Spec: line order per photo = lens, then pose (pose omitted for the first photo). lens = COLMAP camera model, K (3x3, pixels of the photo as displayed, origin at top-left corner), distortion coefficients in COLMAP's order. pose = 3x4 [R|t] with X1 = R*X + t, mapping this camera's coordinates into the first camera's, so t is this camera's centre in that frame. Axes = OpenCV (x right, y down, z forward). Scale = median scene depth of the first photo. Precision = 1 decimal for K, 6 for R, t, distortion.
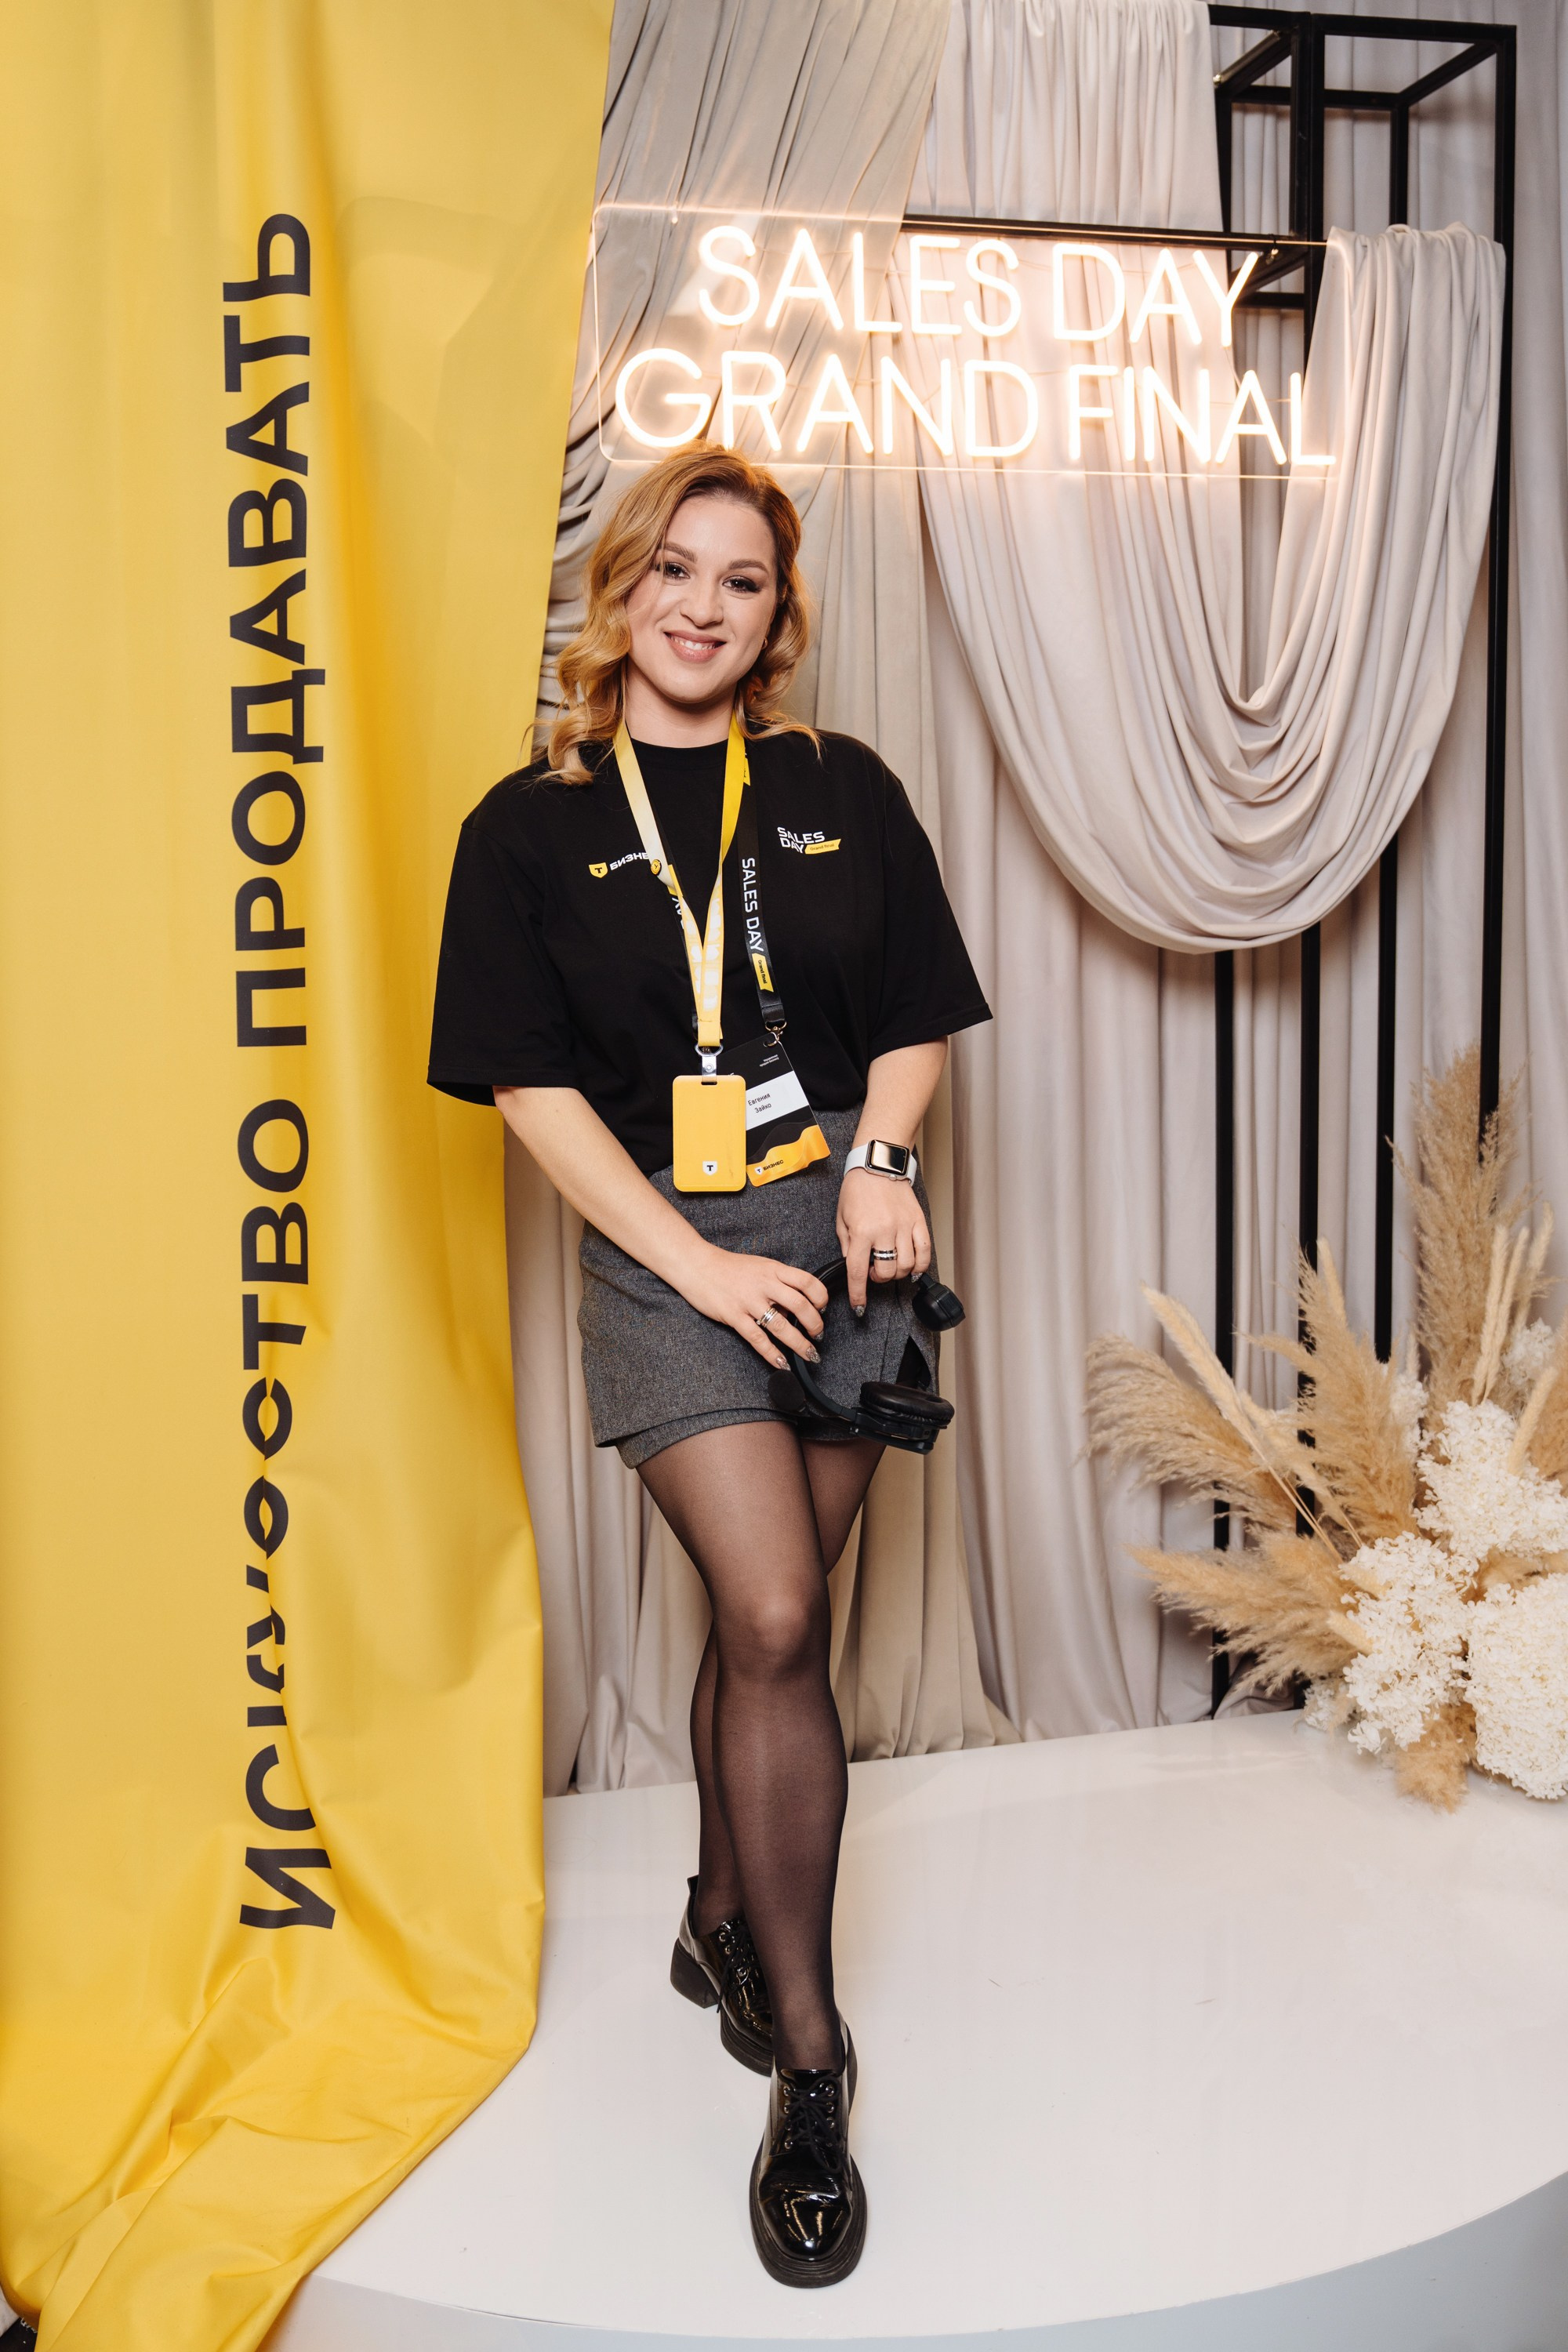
lens RADIAL K [[2187.4, 0, 815.1], [0, 2187.4, 1134.4], [0, 0, 1]] dist [-0.002780, 0.000000]
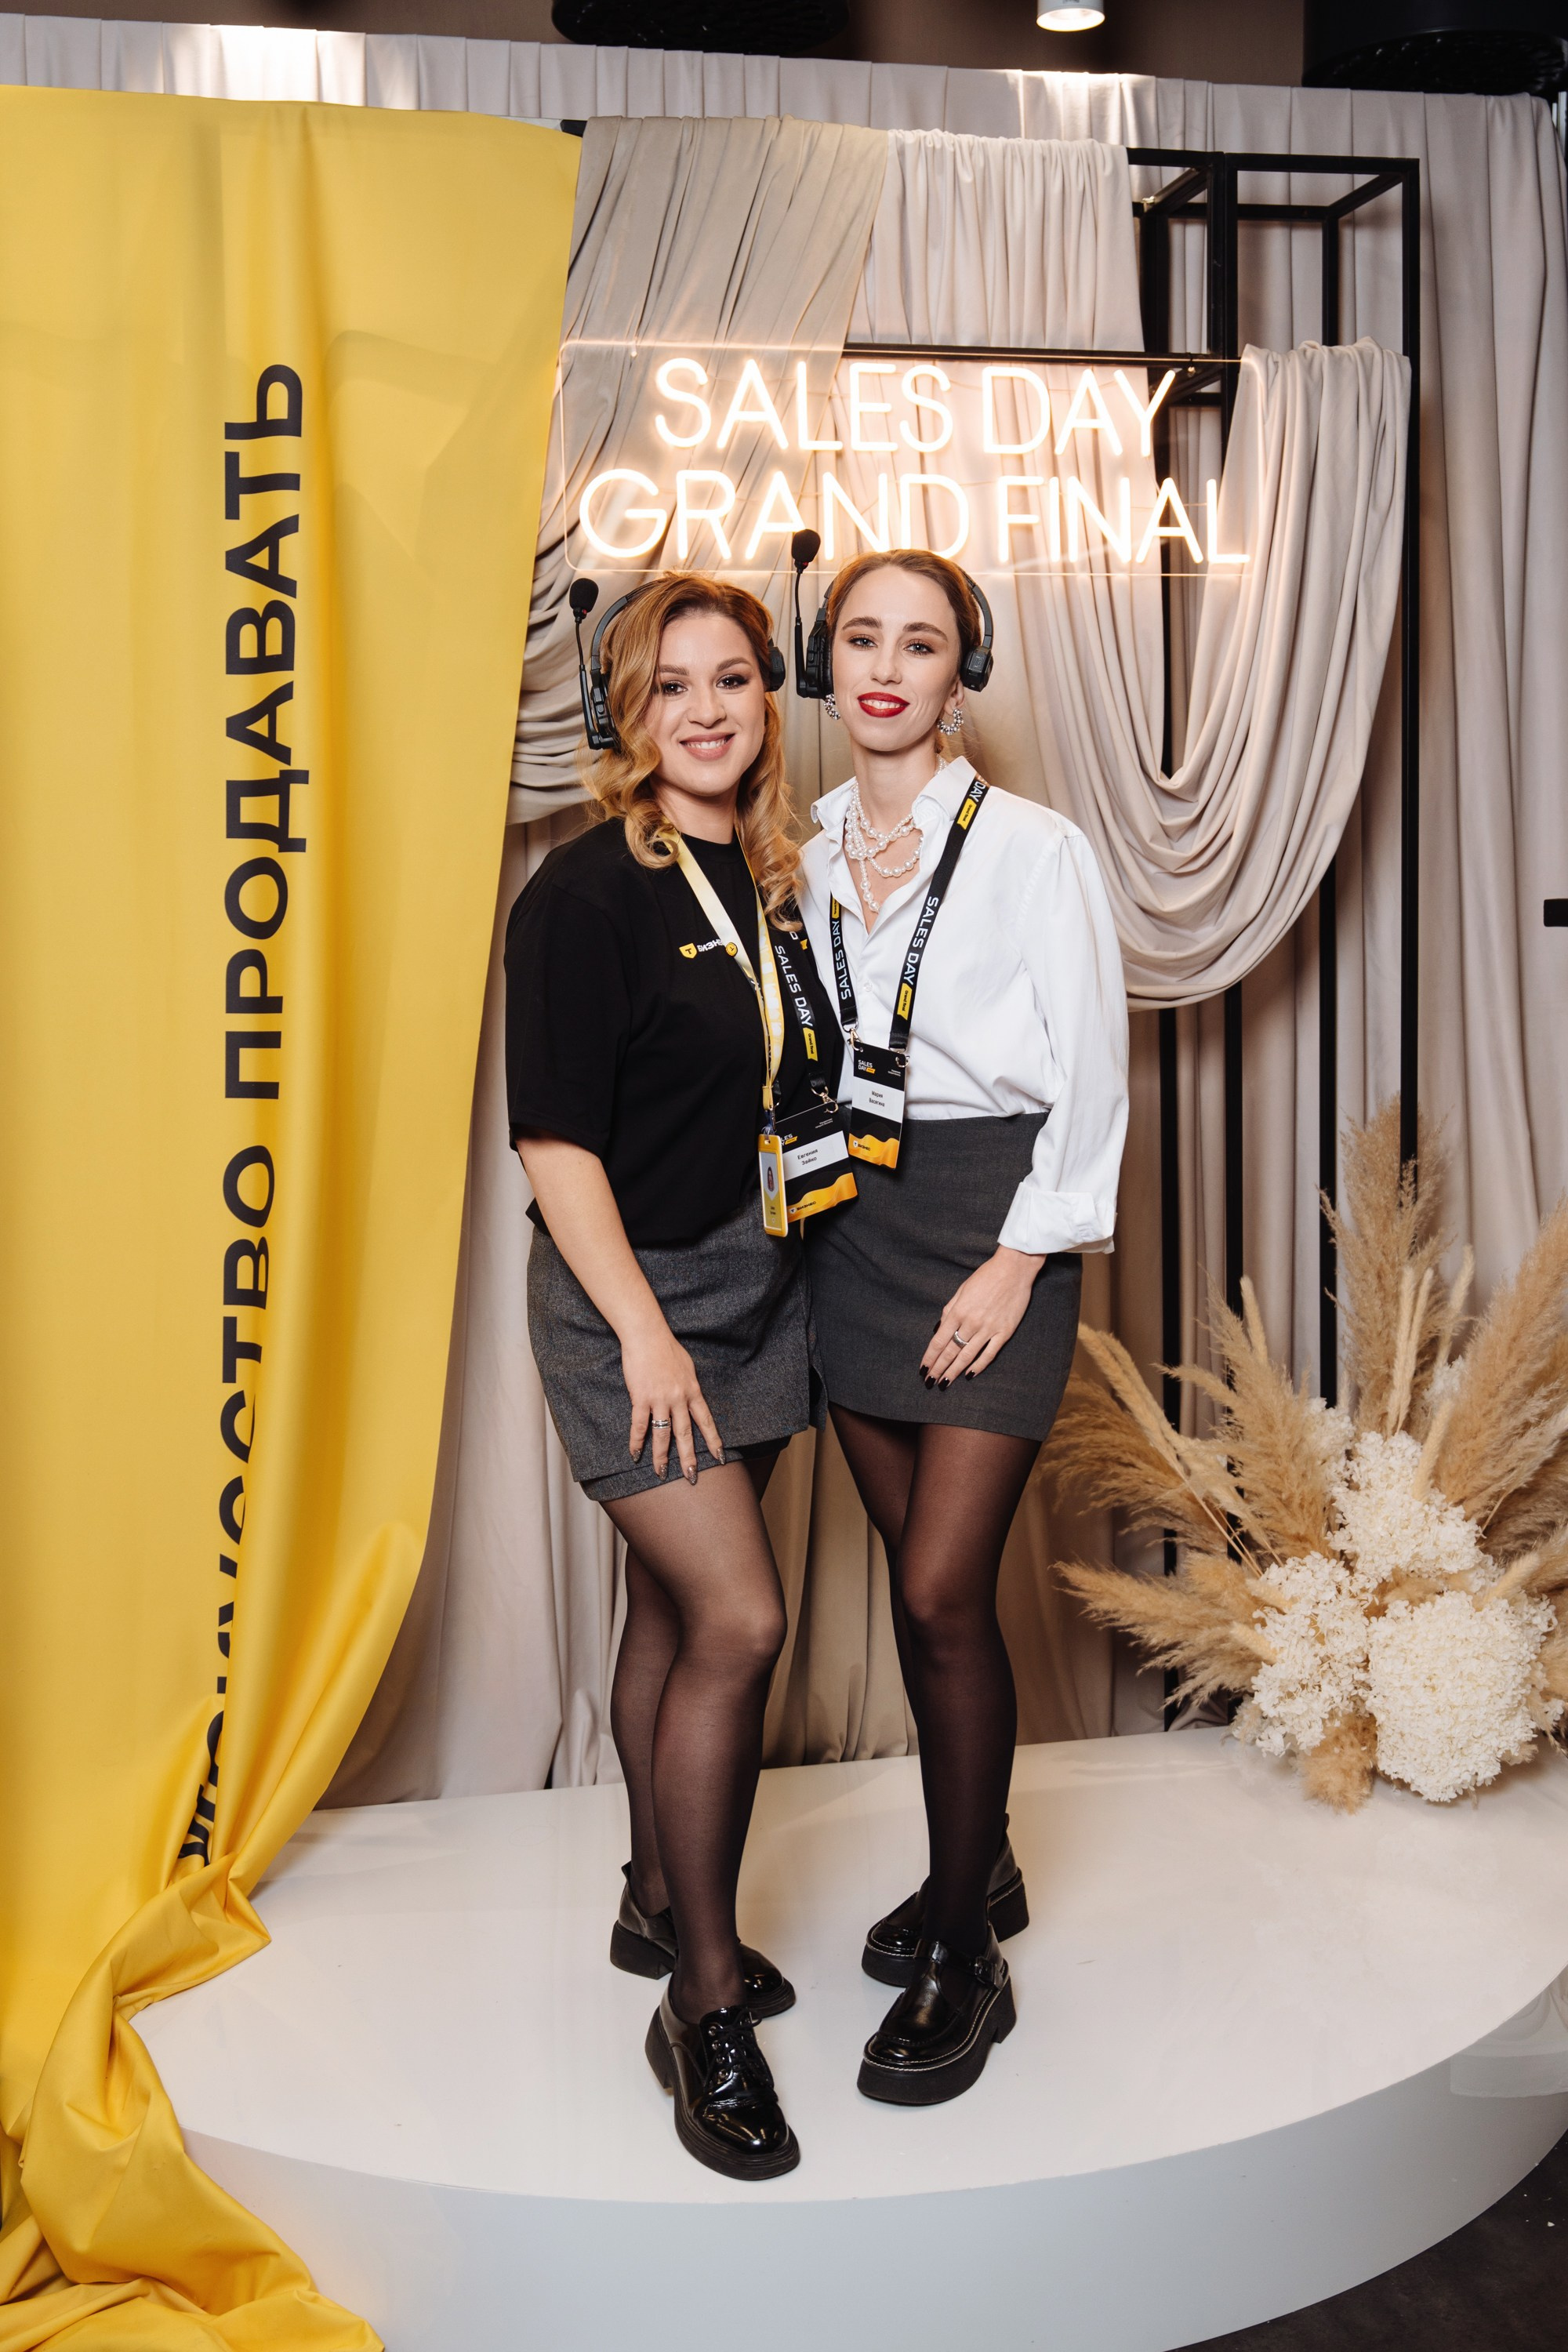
lens RADIAL K [[2437.9, 0, 852.0], [0, 2437.9, 1117.3], [0, 0, 1]] dist [0.020701, 0.000000]
pose [[0.999692, 0.003863, -0.024526, 0.073367], [-0.004448, 0.999706, -0.023845, -0.002053], [0.024427, 0.023947, 0.999415, -0.212169]]
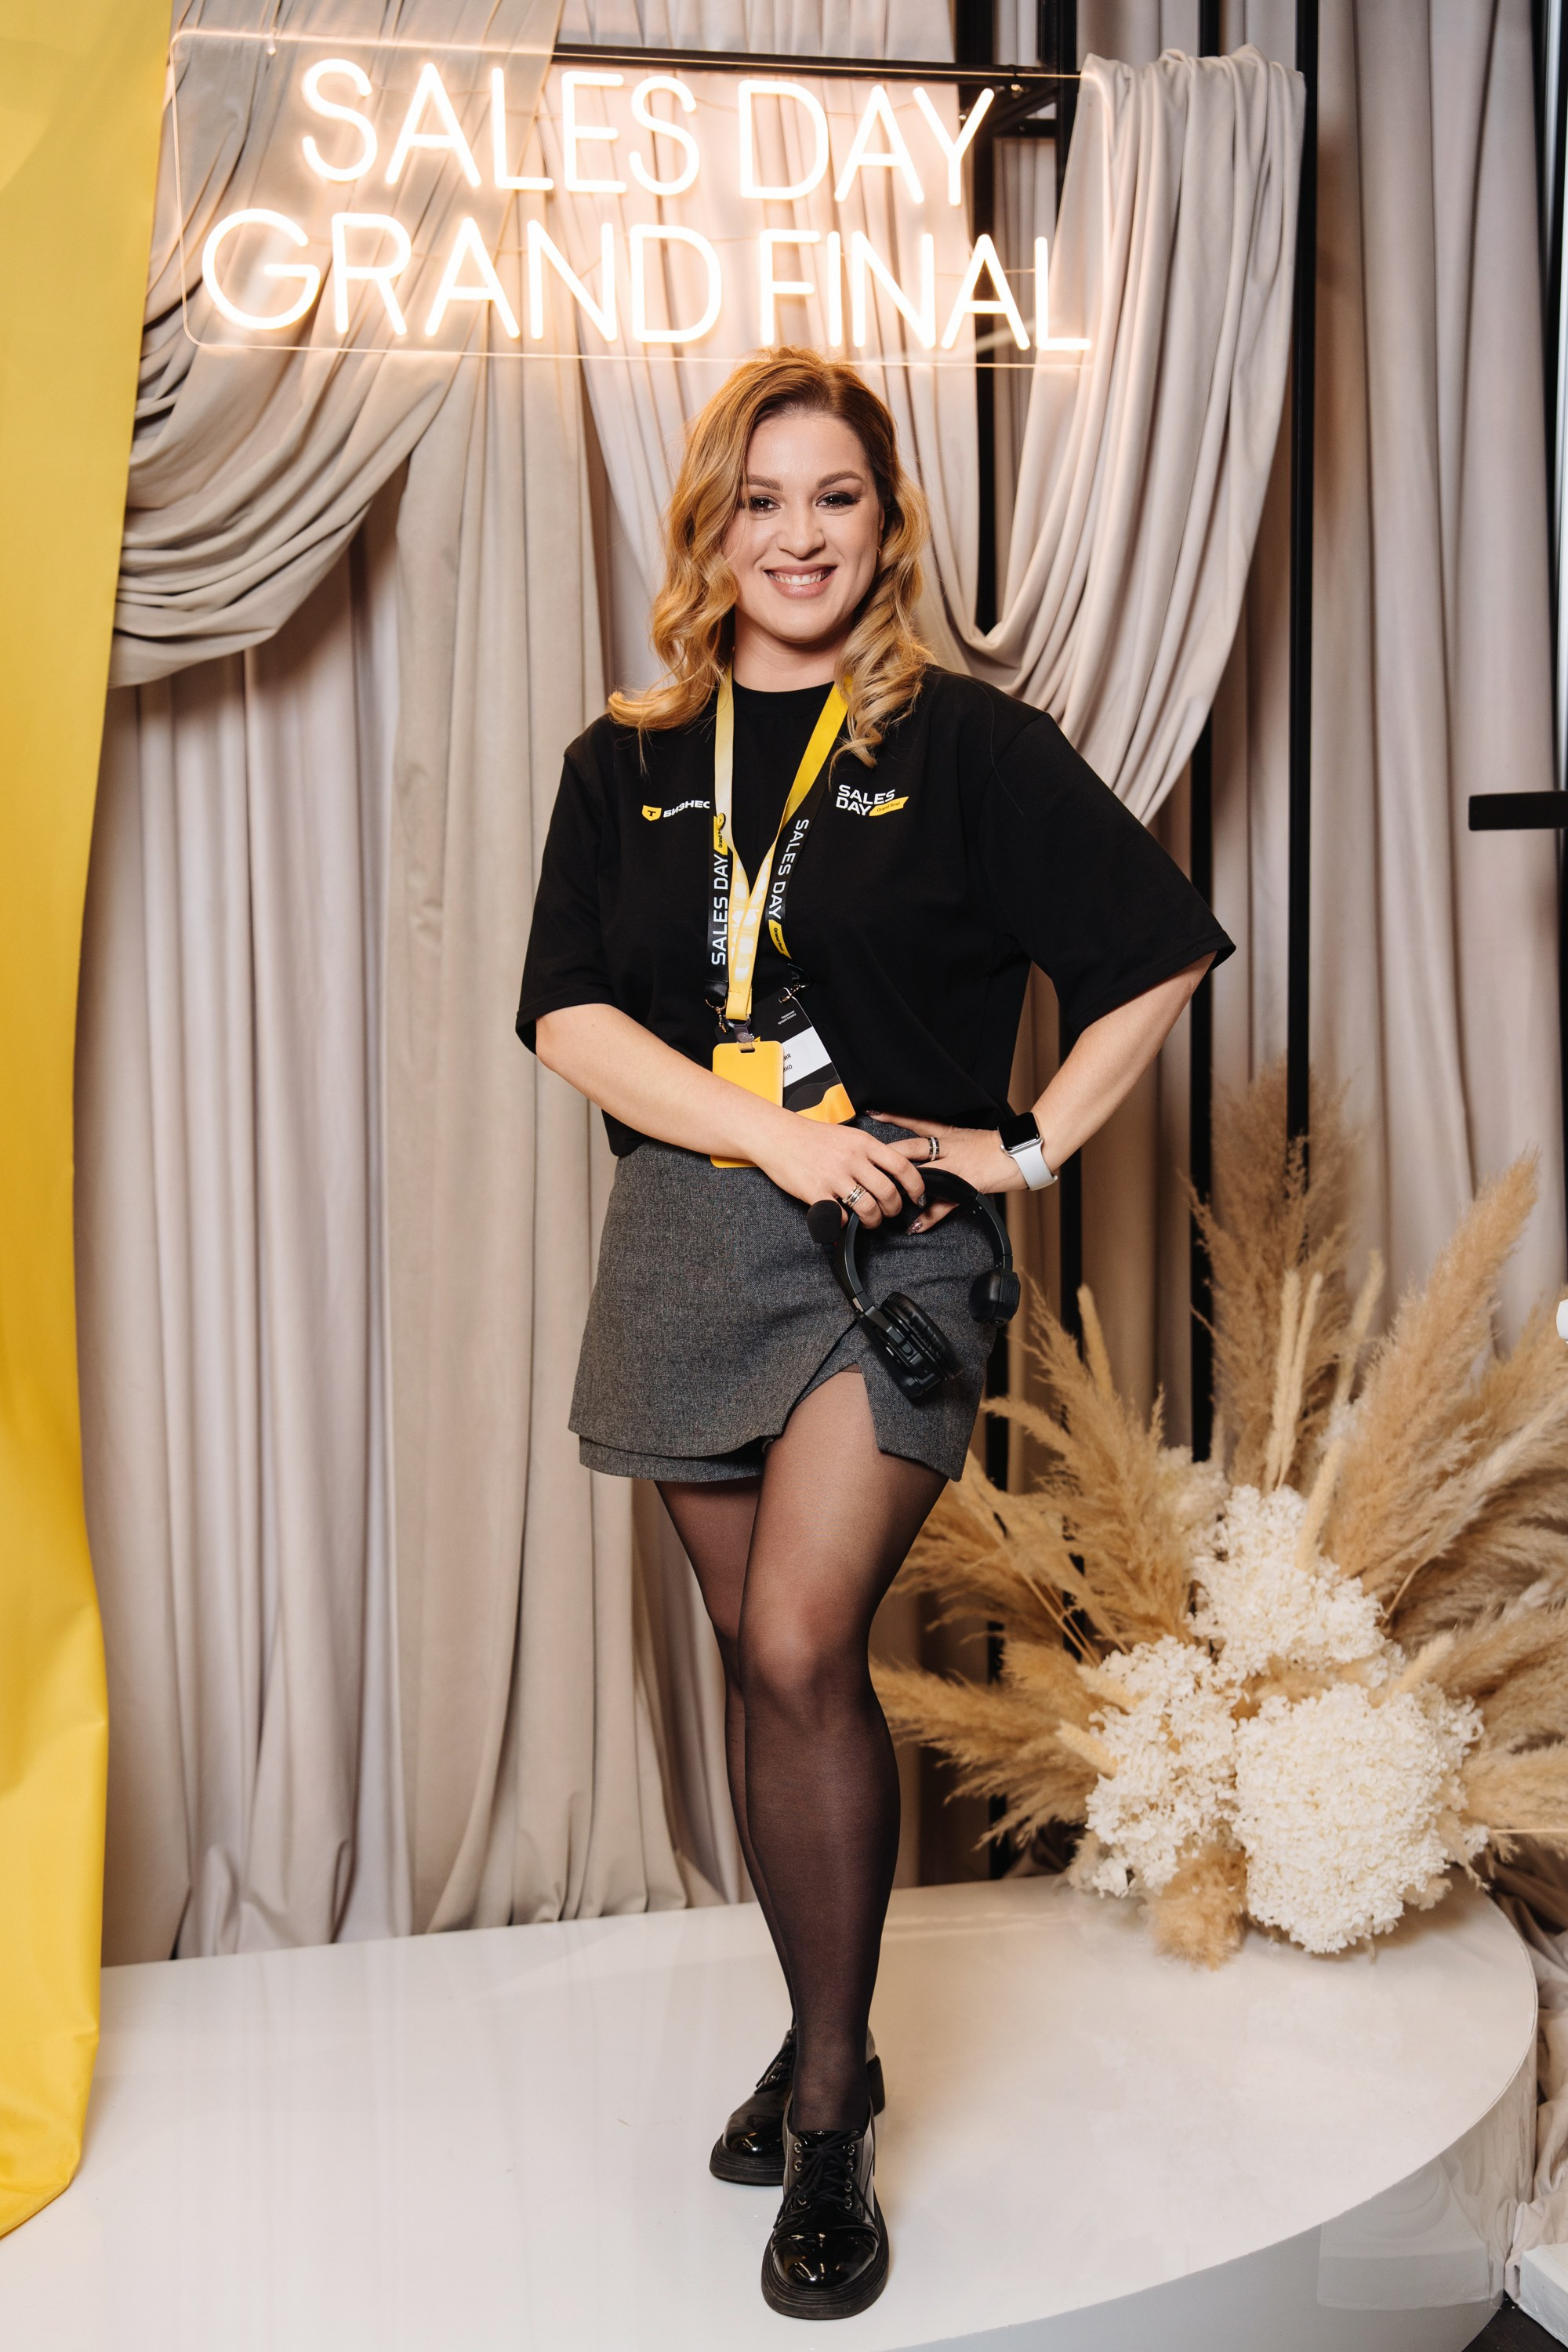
lens RADIAL K [[3571.3, 0, 819.5], [0, 3571.3, 1235.5], [0, 0, 1]] dist [0.189382, 0.000000]
pose [[0.999543, 0.003179, 0.030050, 0.097428], [-0.003036, 0.999984, -0.004806, 0.036290], [-0.030064, 0.004713, 0.999537, -0.371096]]
